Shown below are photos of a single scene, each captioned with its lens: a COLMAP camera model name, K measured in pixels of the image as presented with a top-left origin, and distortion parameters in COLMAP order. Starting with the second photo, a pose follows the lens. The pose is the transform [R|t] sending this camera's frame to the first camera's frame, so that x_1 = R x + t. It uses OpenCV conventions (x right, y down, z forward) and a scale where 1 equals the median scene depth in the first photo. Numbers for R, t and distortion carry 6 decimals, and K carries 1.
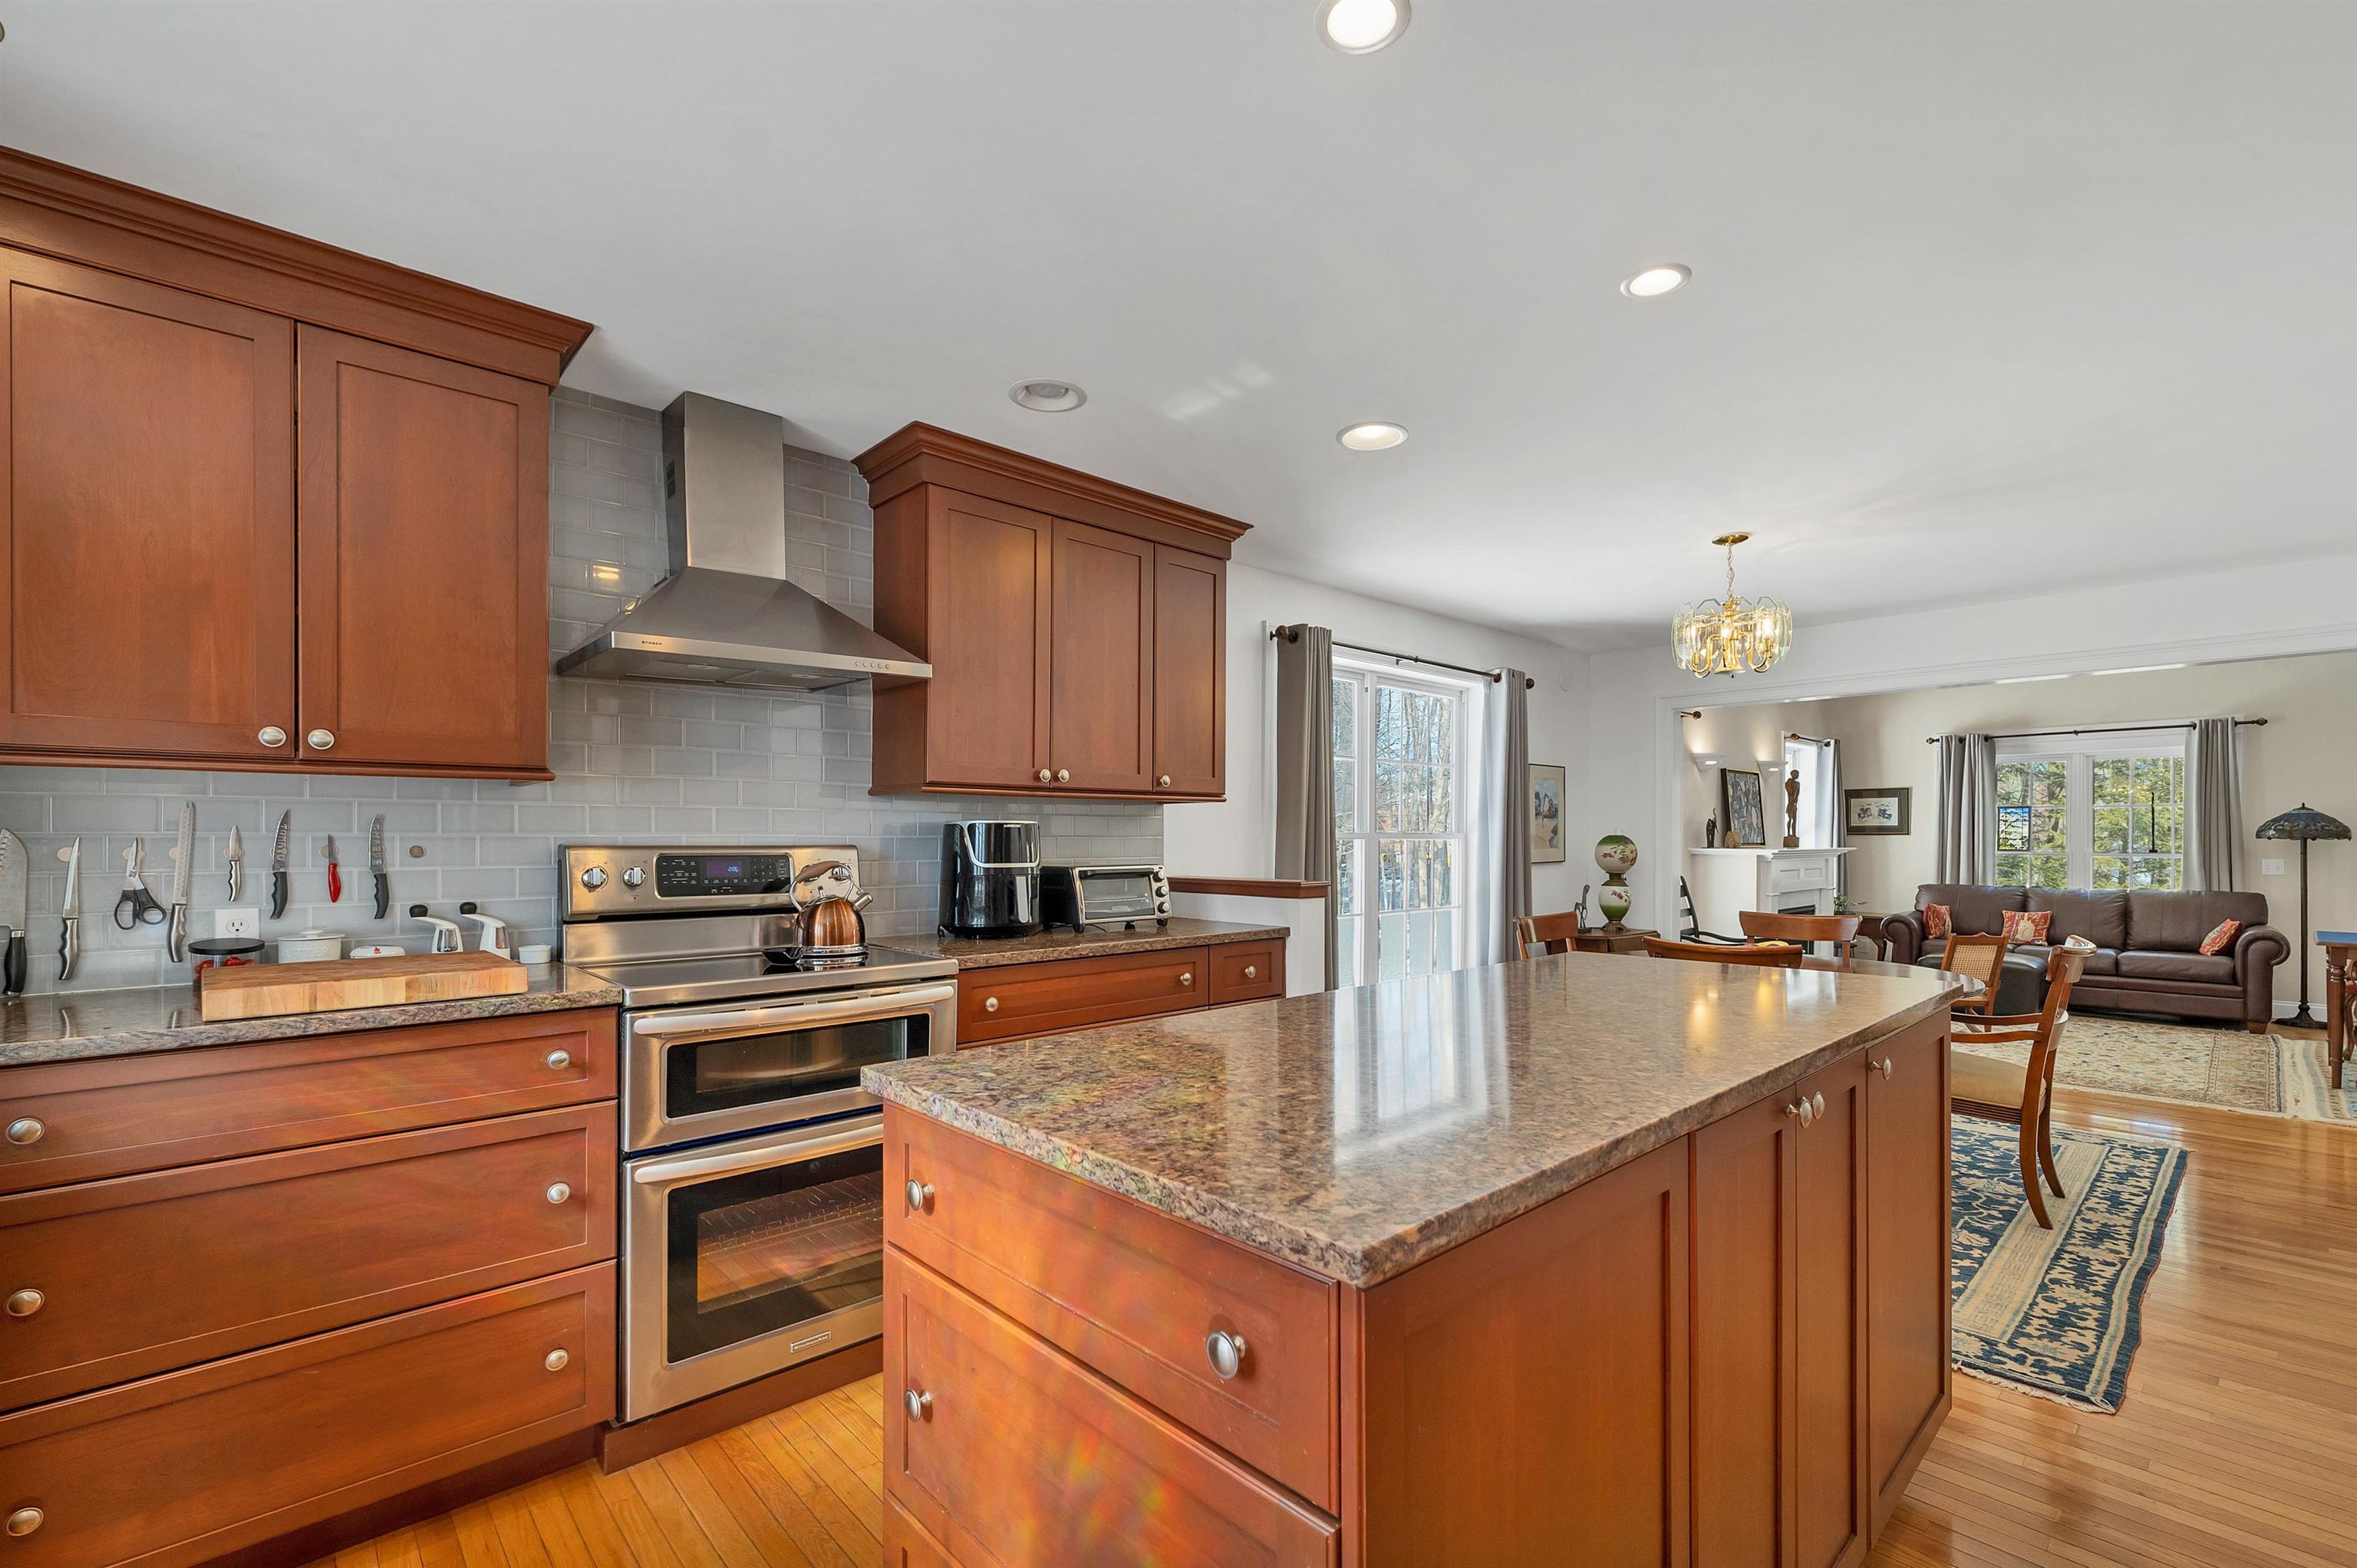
lens RADIAL K [[1011.2, 0, 1198.2], [0, 1011.2, 841.1], [0, 0, 1]] dist [0.005345, 0.001901]
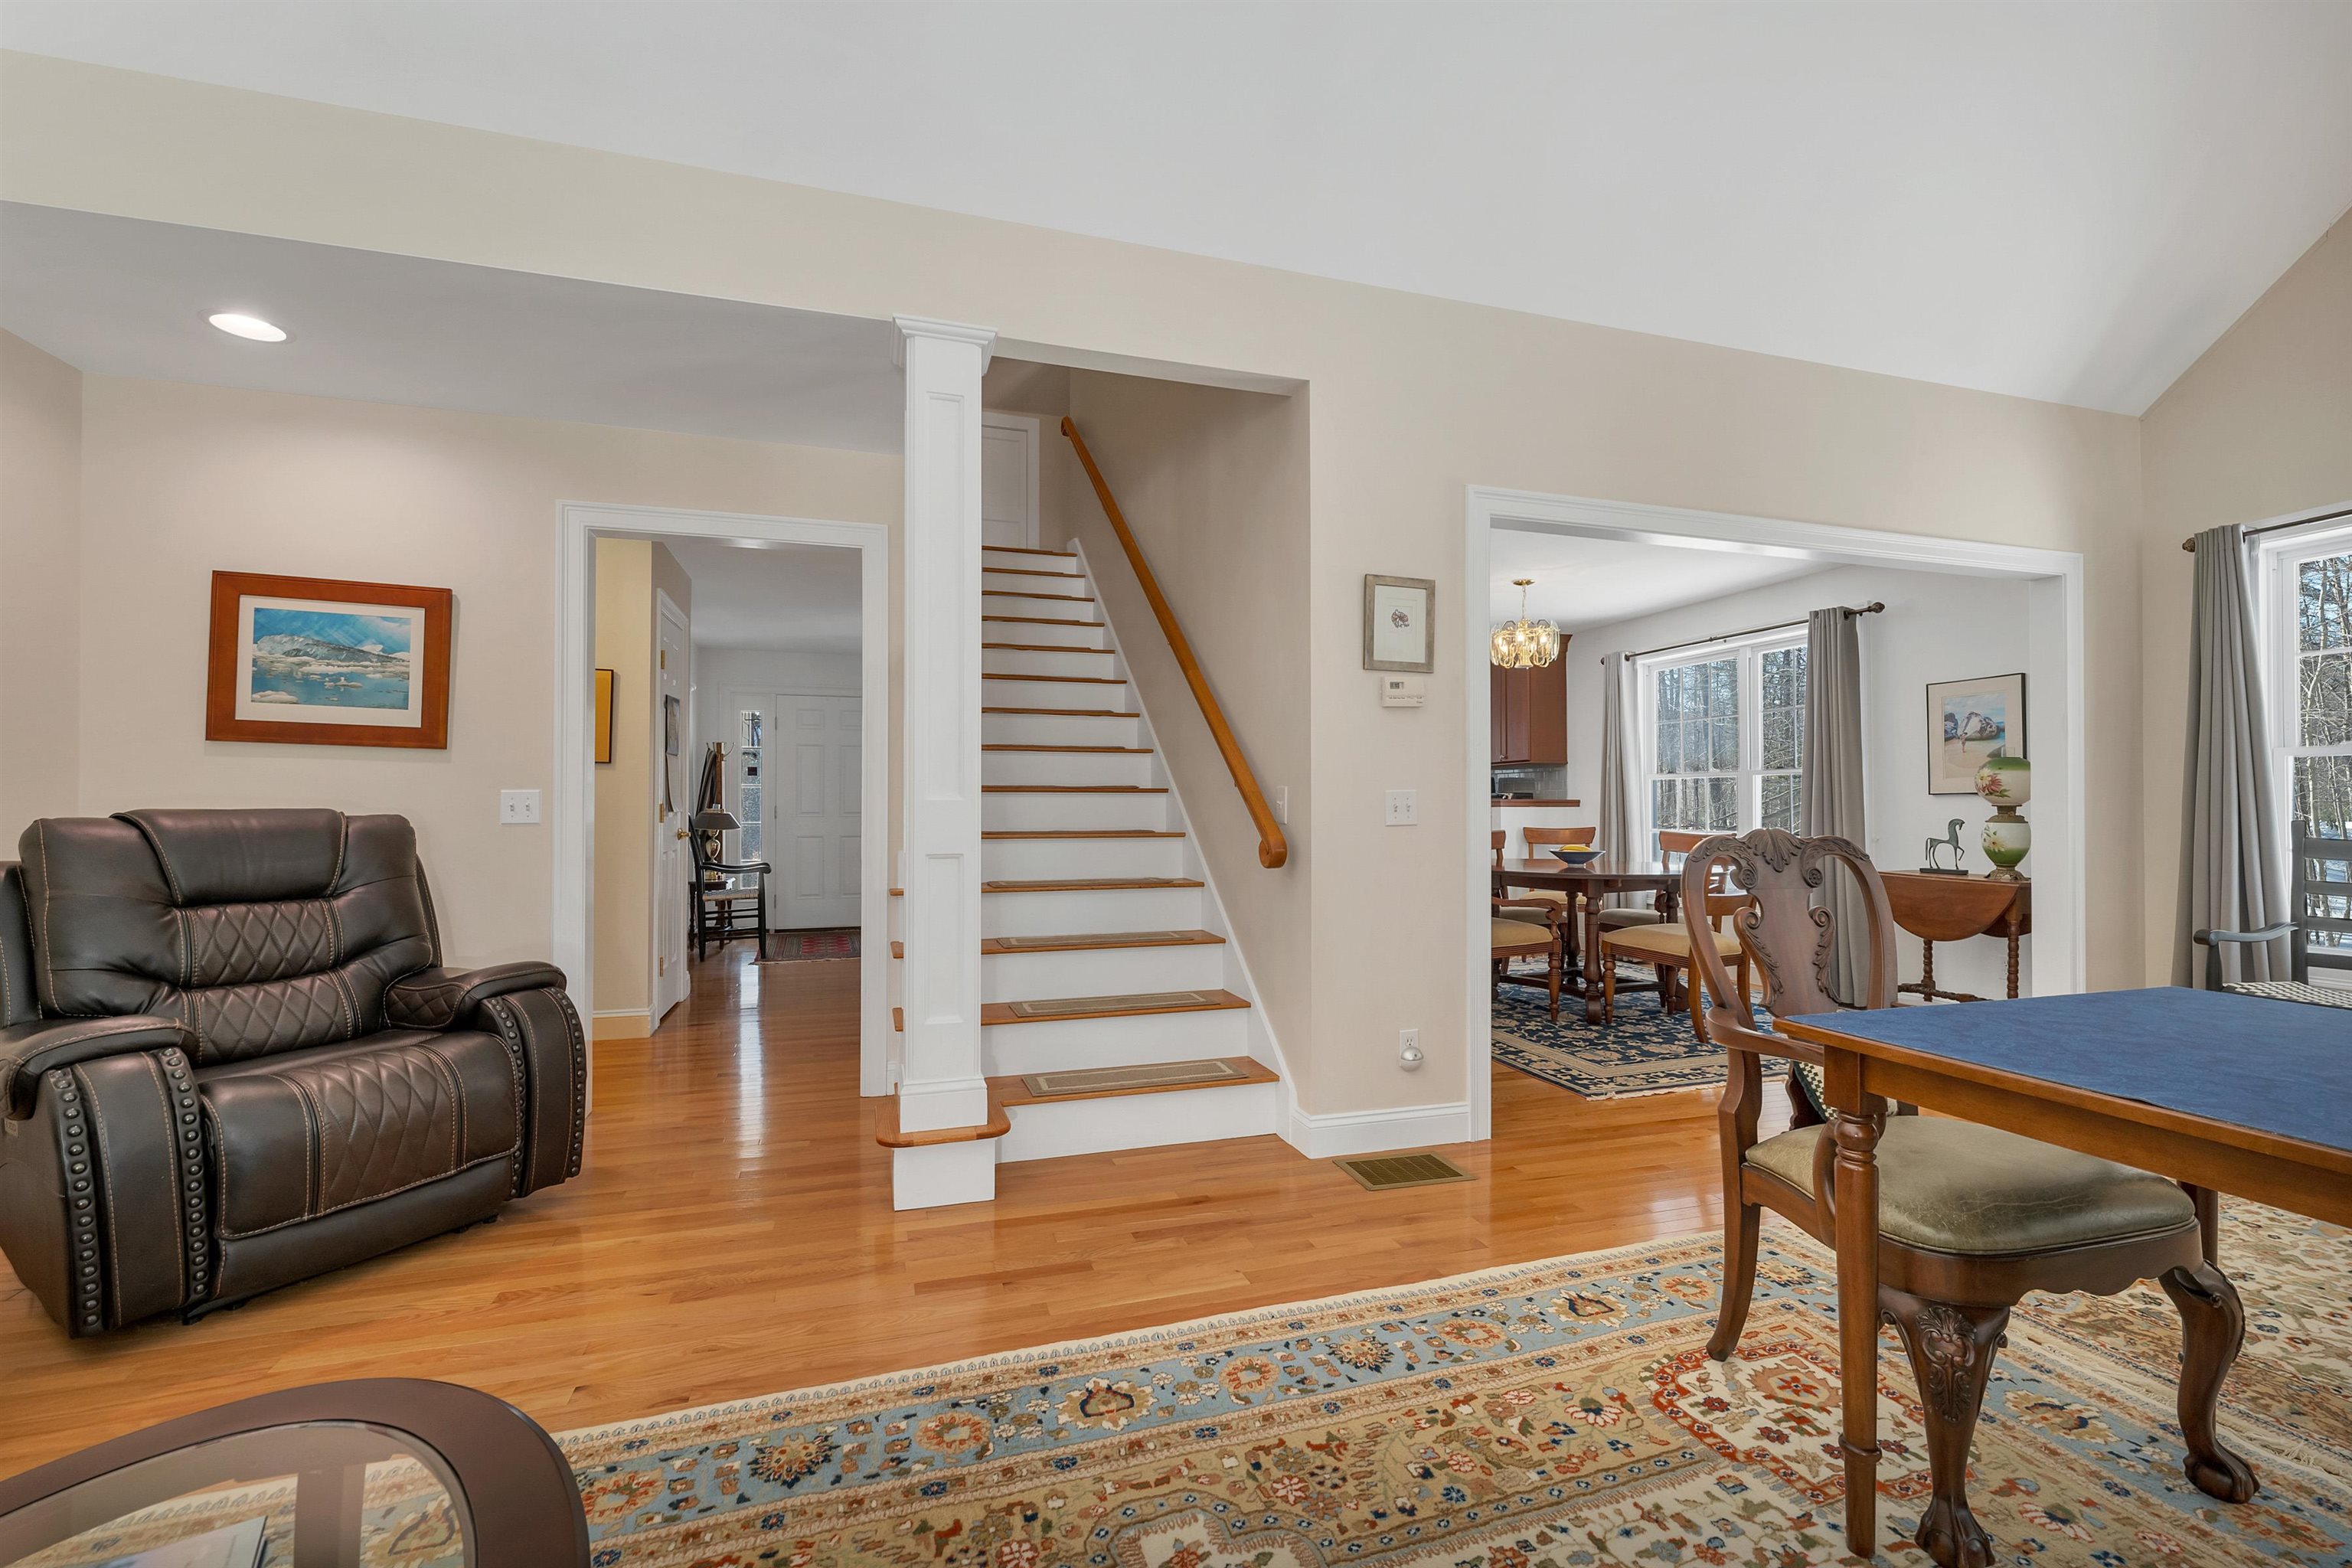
lens RADIAL K [[1003.2, 0, 1167.2], [0, 1003.2, 793.3], [0, 0, 1]] dist [0.001798, -0.000488]
pose [[-0.436632, -0.014019, -0.899531, 2.298448], [-0.002602, 0.999894, -0.014320, 0.057142], [0.899636, -0.003912, -0.436622, 1.250335]]
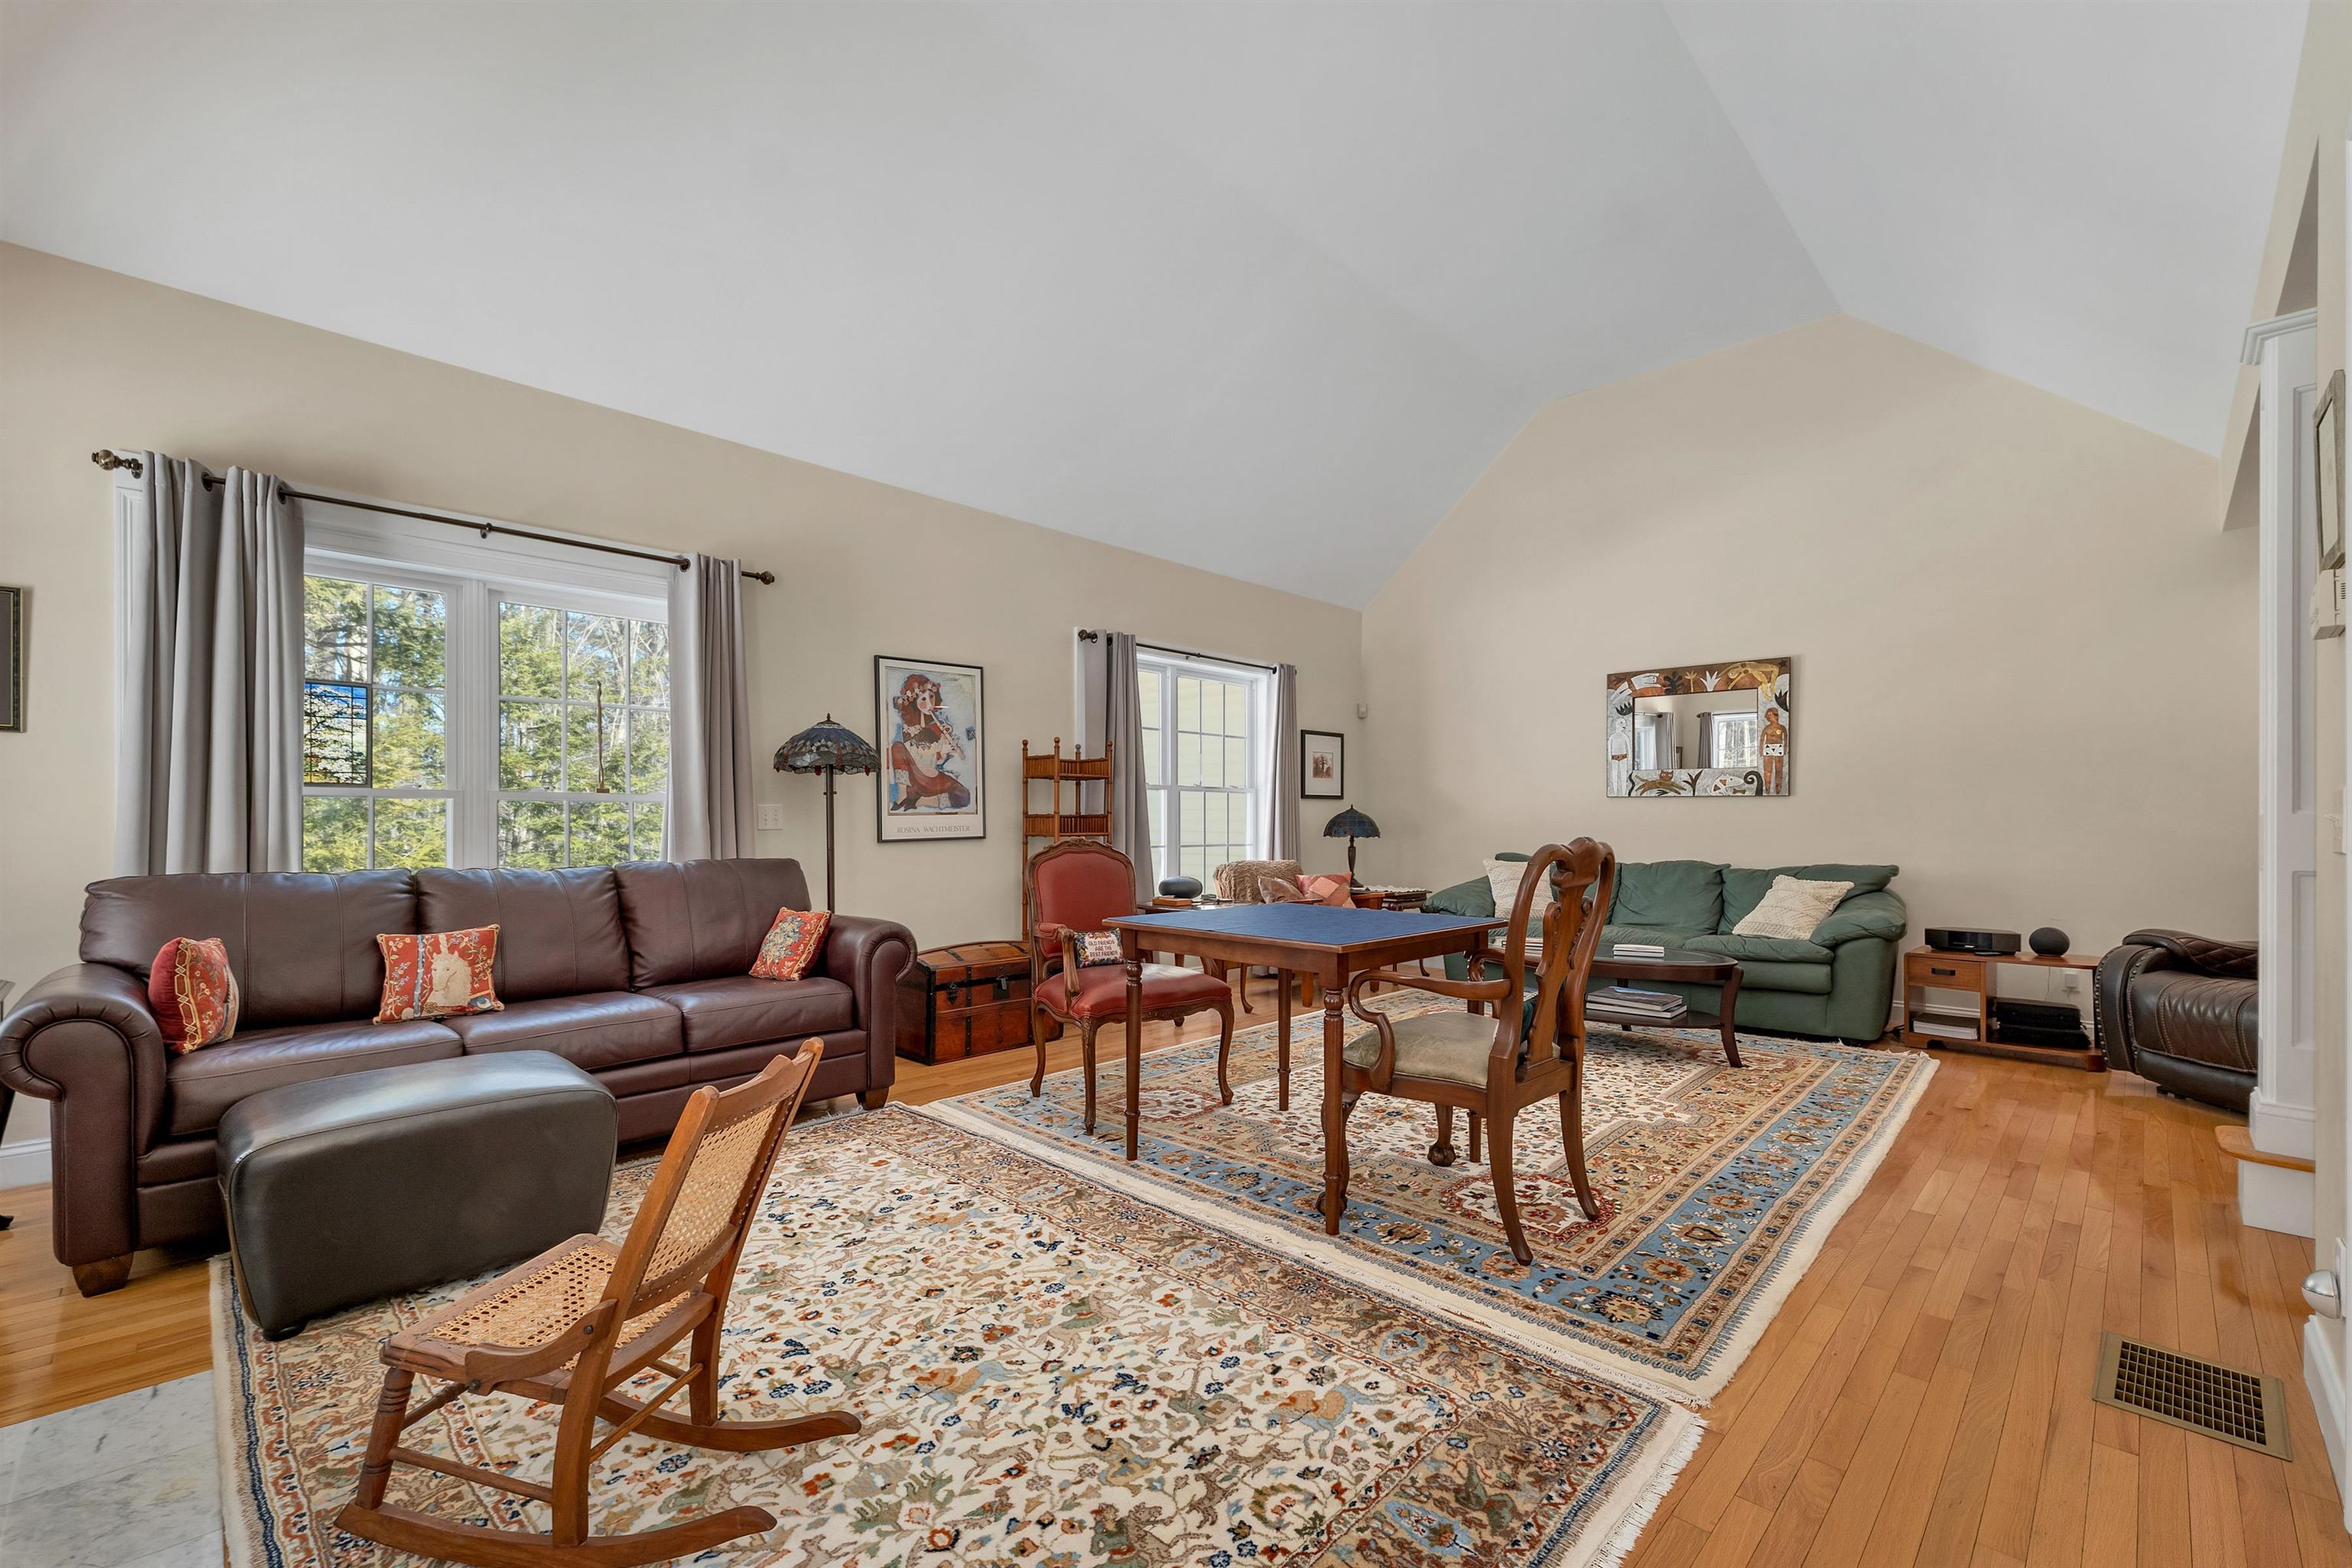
lens RADIAL K [[1003.2, 0, 1198.9], [0, 1003.2, 793.9], [0, 0, 1]] dist [0.001798, -0.000488]
pose [[-0.059256, 0.028188, 0.997845, 0.907046], [-0.001093, 0.999599, -0.028303, 0.059361], [-0.998242, -0.002768, -0.059201, 1.626181]]
